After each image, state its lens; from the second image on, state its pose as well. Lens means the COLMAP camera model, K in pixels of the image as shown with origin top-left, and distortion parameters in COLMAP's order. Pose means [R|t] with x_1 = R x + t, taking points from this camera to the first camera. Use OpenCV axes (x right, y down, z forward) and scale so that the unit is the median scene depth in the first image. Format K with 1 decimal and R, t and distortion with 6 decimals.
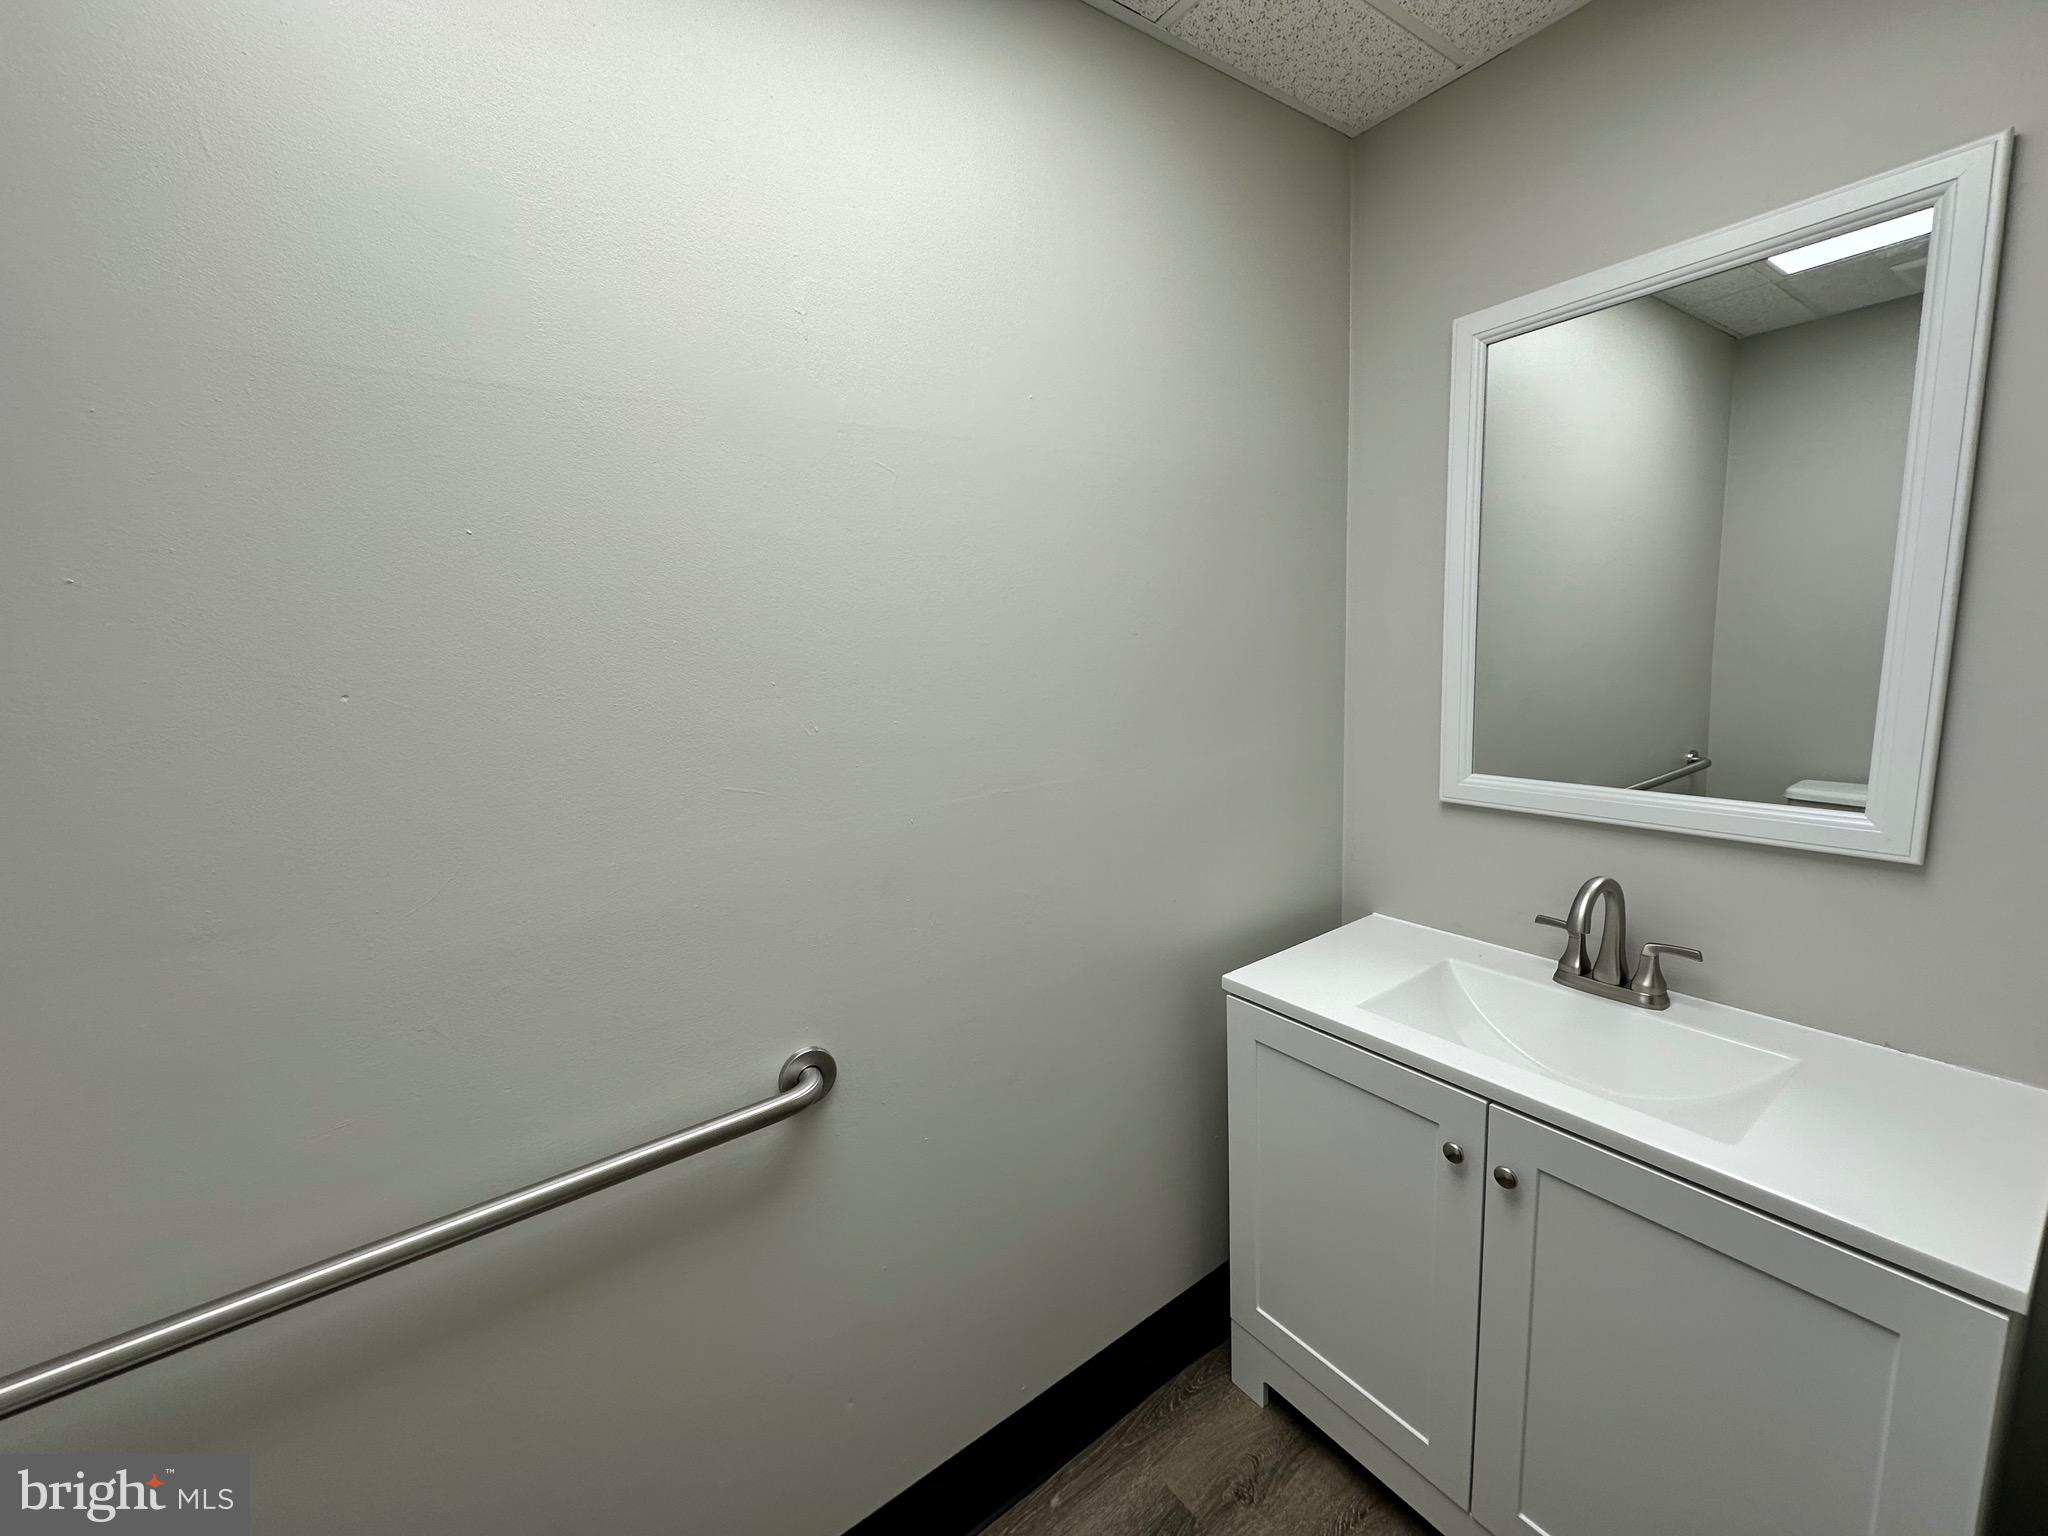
lens RADIAL K [[826.5, 0, 1018.6], [0, 826.5, 757.0], [0, 0, 1]] dist [0.001213, 0.000108]
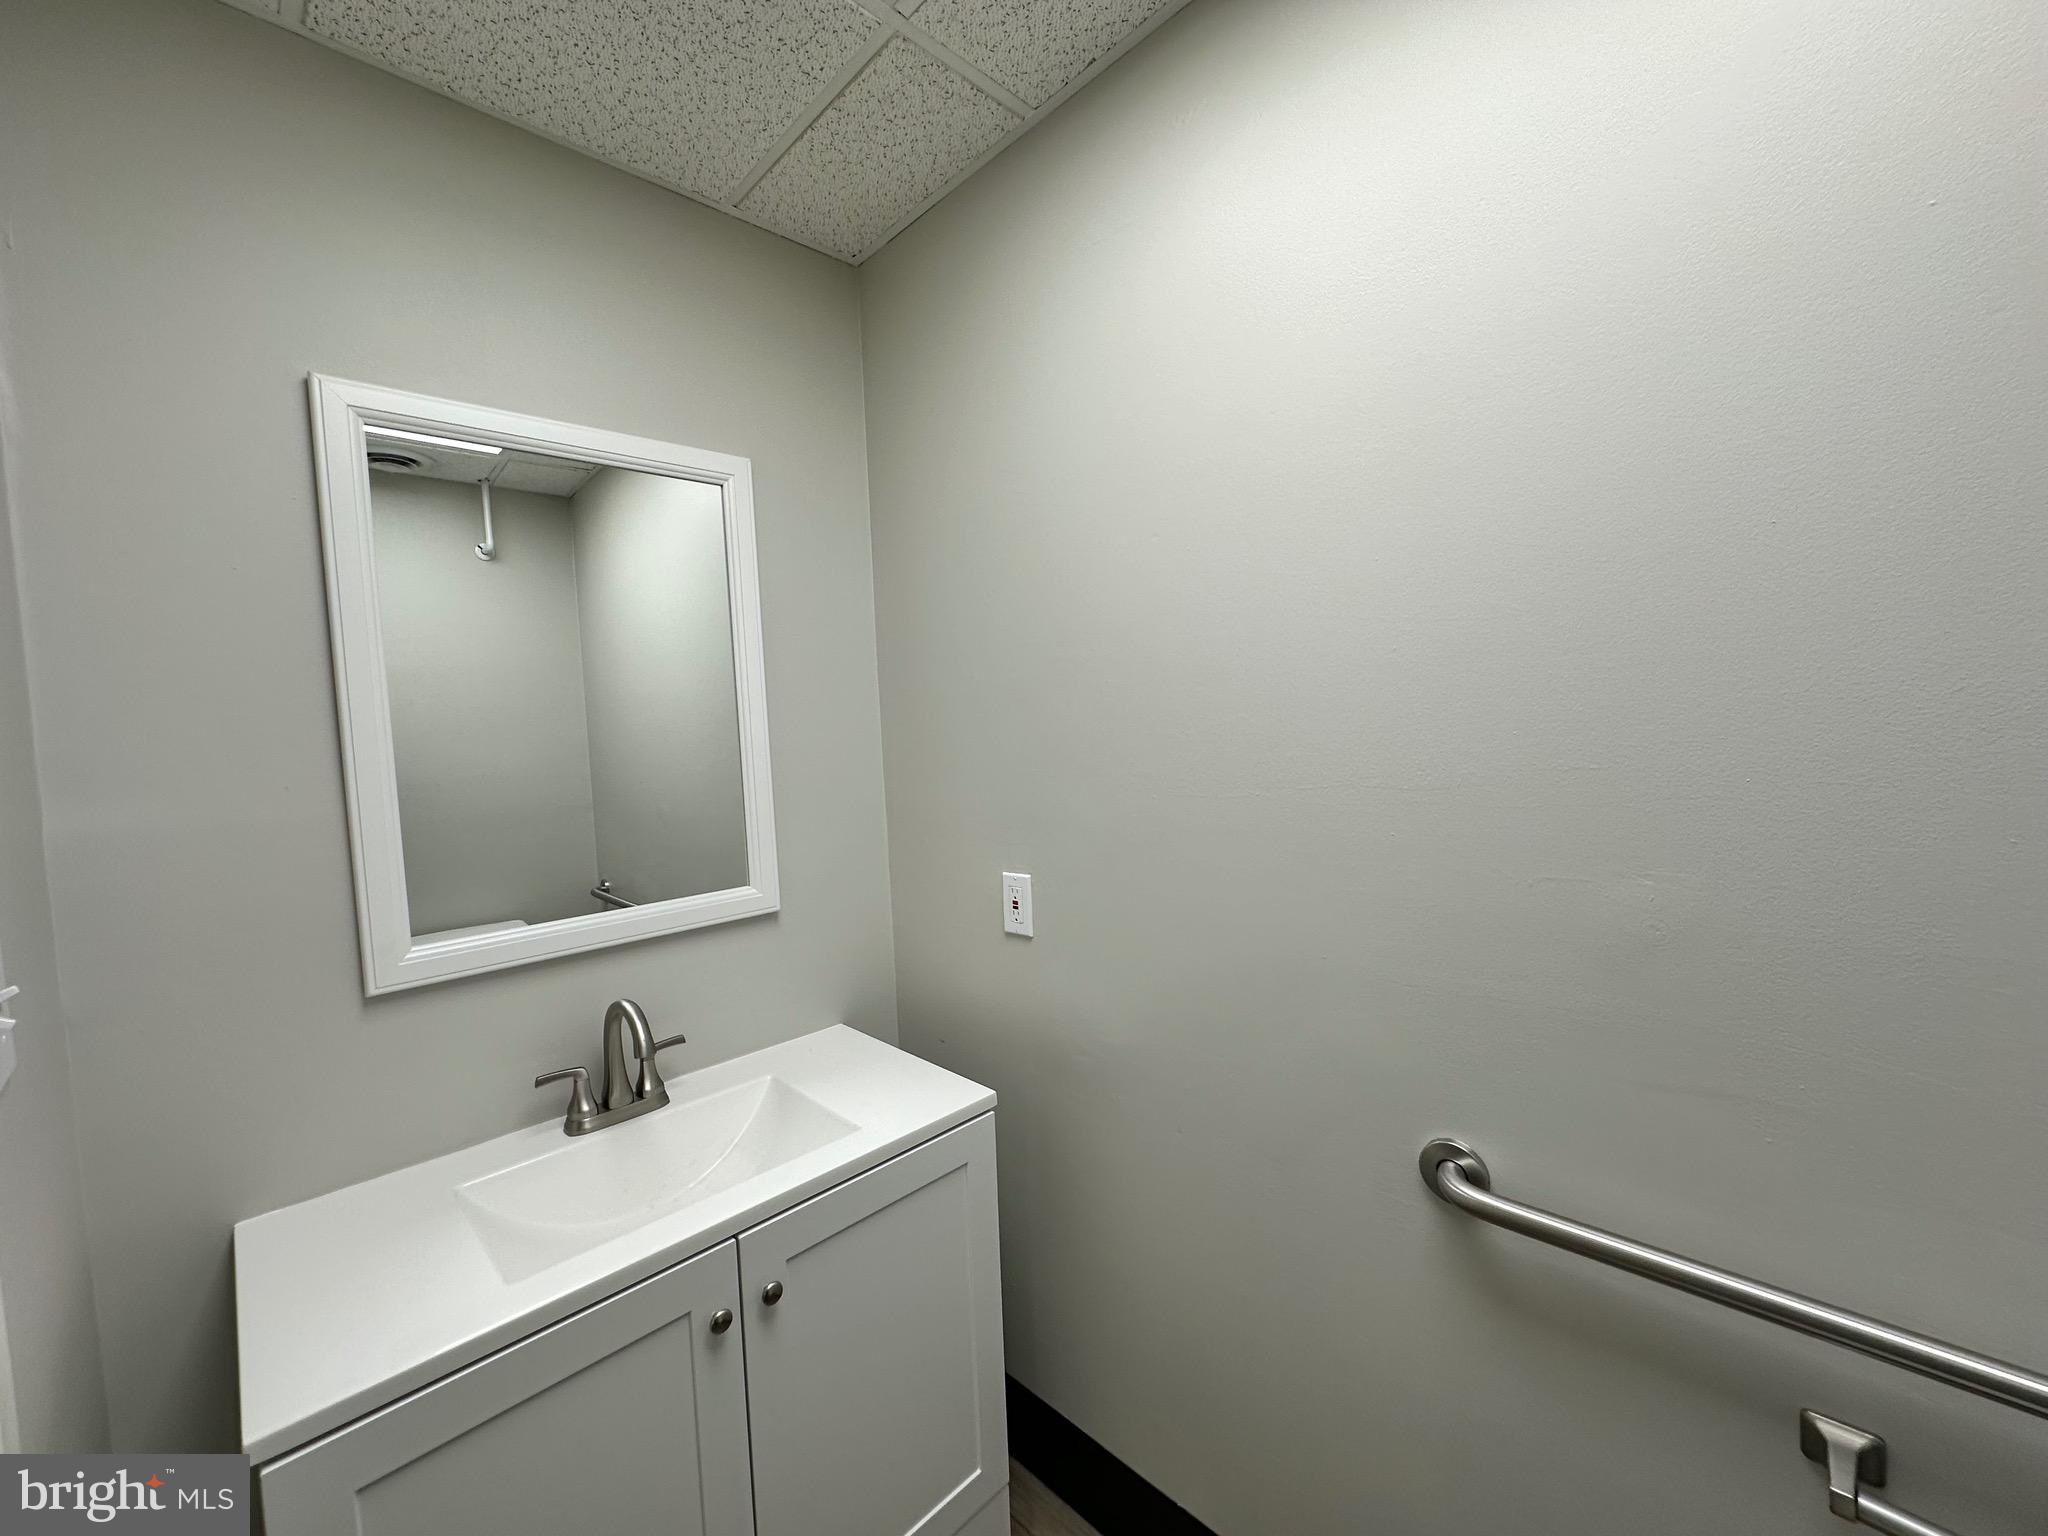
lens RADIAL K [[816.0, 0, 1060.7], [0, 816.0, 776.1], [0, 0, 1]] dist [-0.002326, 0.026777]
pose [[-0.183038, -0.006441, 0.983085, -0.371267], [0.192485, 0.980389, 0.042262, -0.060968], [-0.964078, 0.196965, -0.178208, 0.610012]]
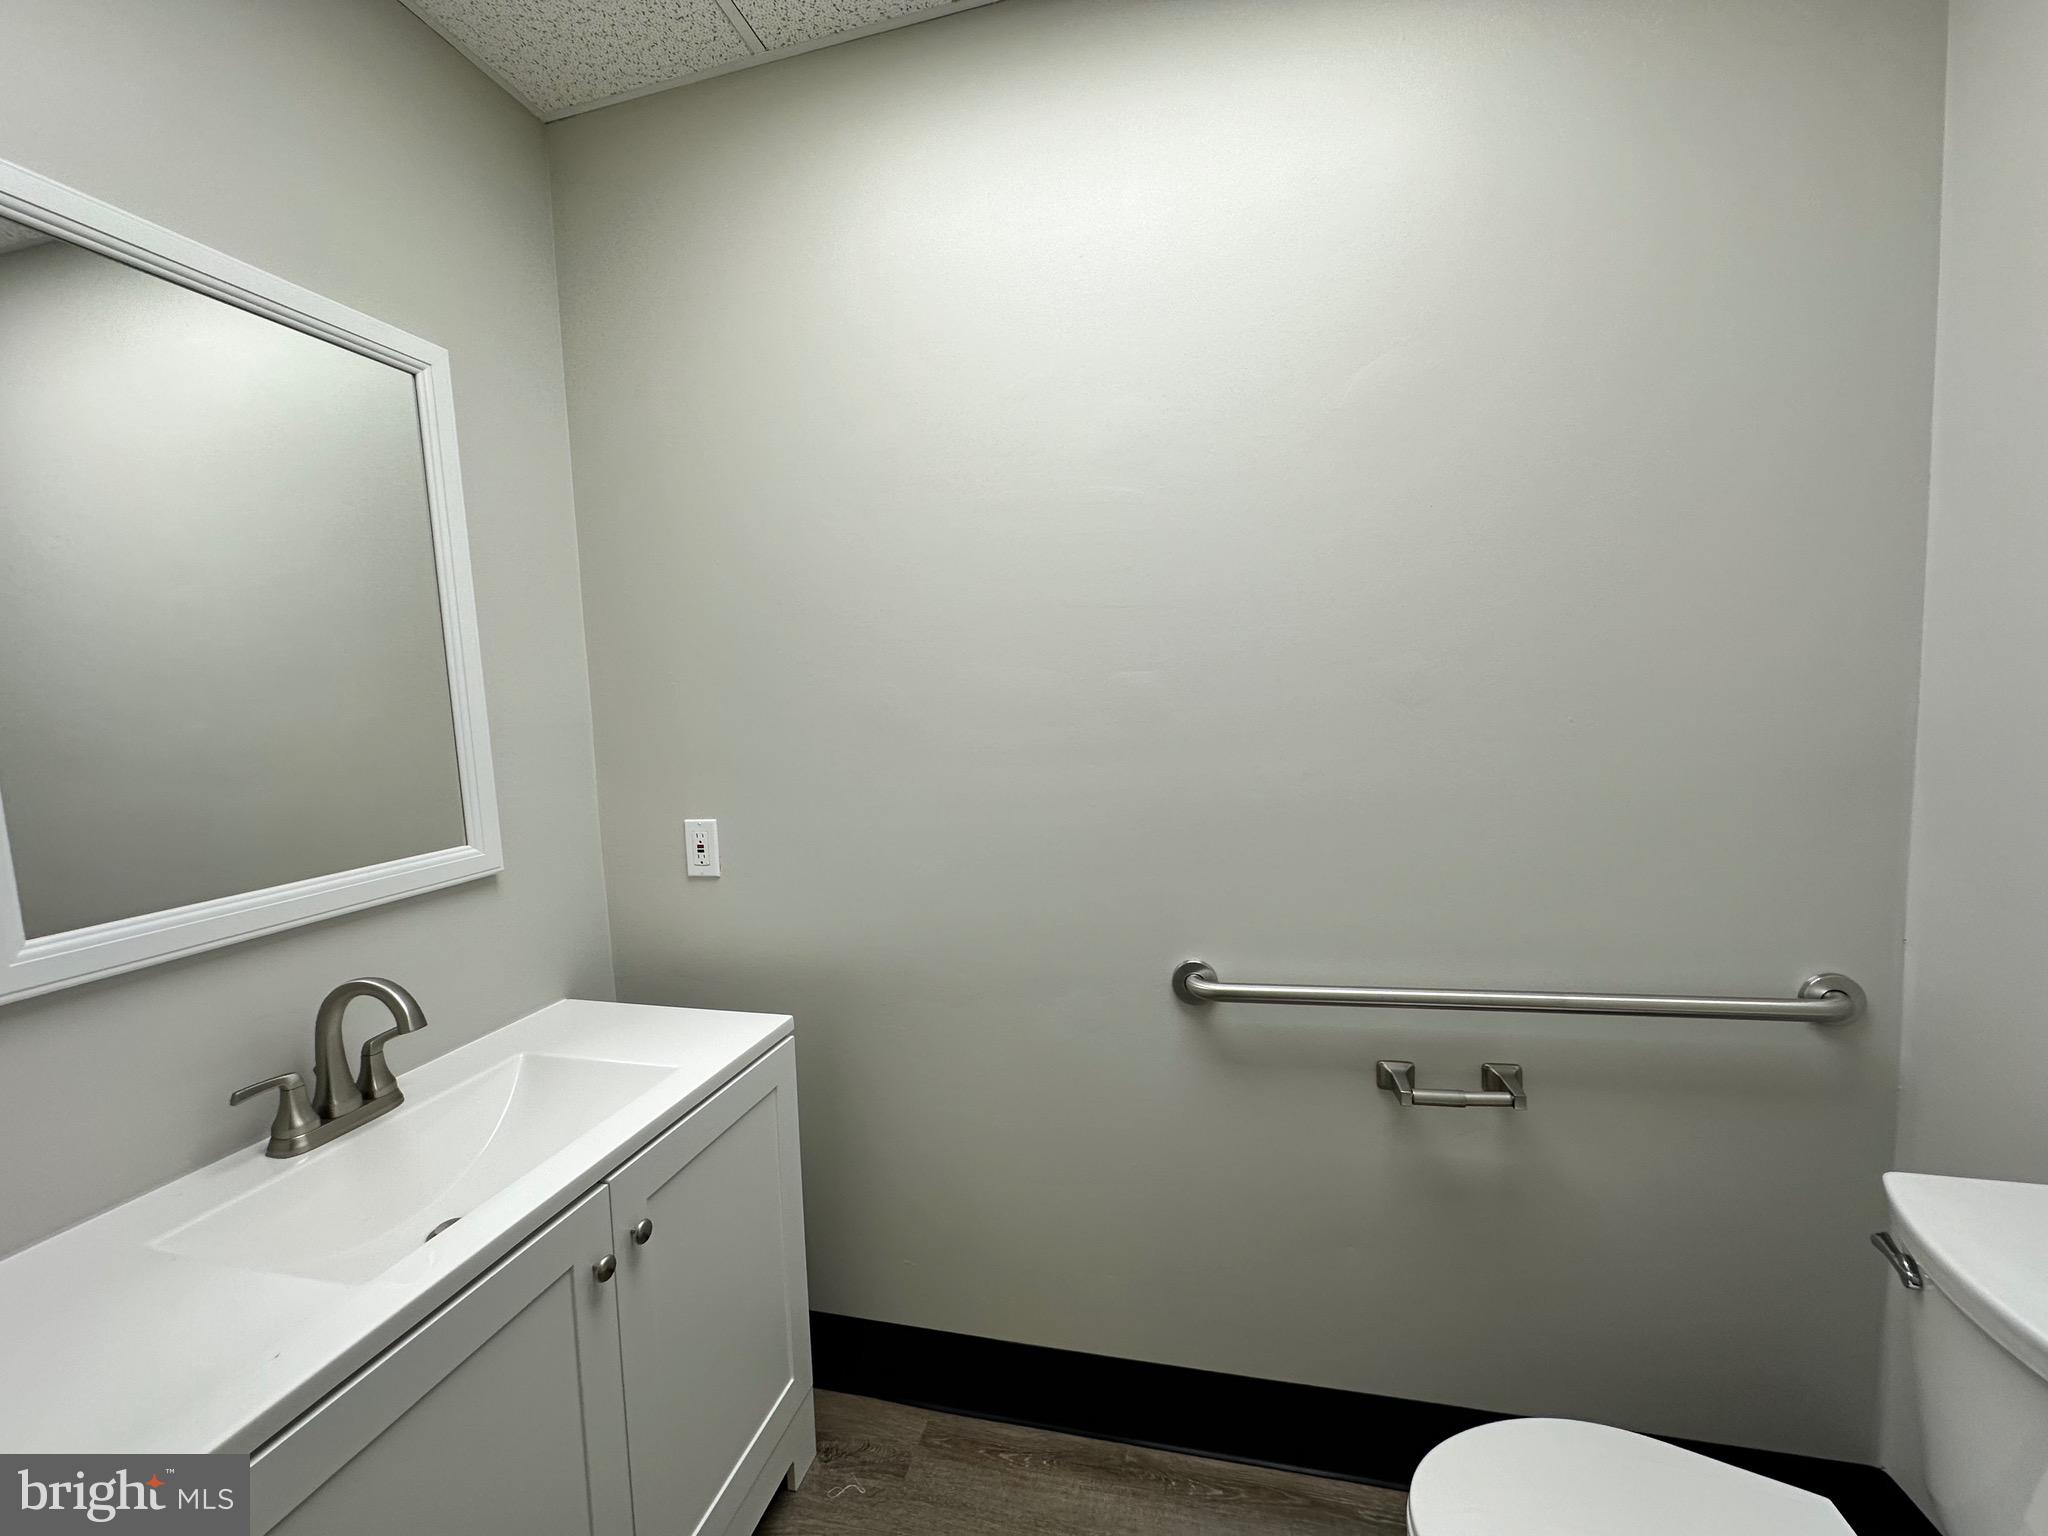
lens RADIAL K [[826.5, 0, 1018.6], [0, 826.5, 757.0], [0, 0, 1]] dist [0.001213, 0.000108]
pose [[-0.639730, 0.013193, 0.768486, -0.363652], [0.183990, 0.973411, 0.136452, -0.063062], [-0.746253, 0.228686, -0.625147, 0.977432]]
